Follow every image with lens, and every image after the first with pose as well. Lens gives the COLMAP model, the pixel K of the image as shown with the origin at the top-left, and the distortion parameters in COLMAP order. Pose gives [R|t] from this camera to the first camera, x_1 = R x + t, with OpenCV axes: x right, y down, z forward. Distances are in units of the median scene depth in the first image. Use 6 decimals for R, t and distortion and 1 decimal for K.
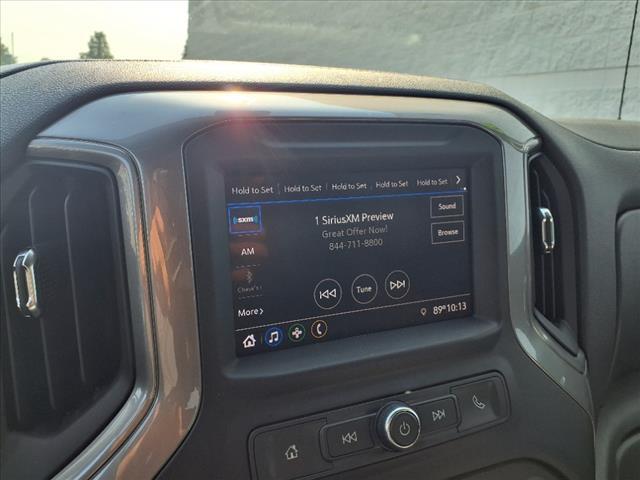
lens RADIAL K [[508.1, 0, 320.0], [0, 508.1, 240.0], [0, 0, 1]] dist [0.096794, -0.222081]
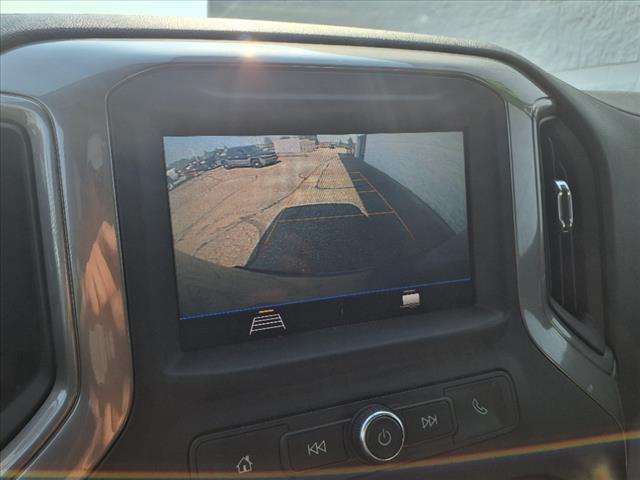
lens RADIAL K [[512.6, 0, 320.0], [0, 512.6, 240.0], [0, 0, 1]] dist [0.083836, -0.159927]
pose [[0.998553, -0.012312, -0.052345, 0.085493], [0.011330, 0.999755, -0.019007, 0.051457], [0.052566, 0.018386, 0.998448, 0.125098]]
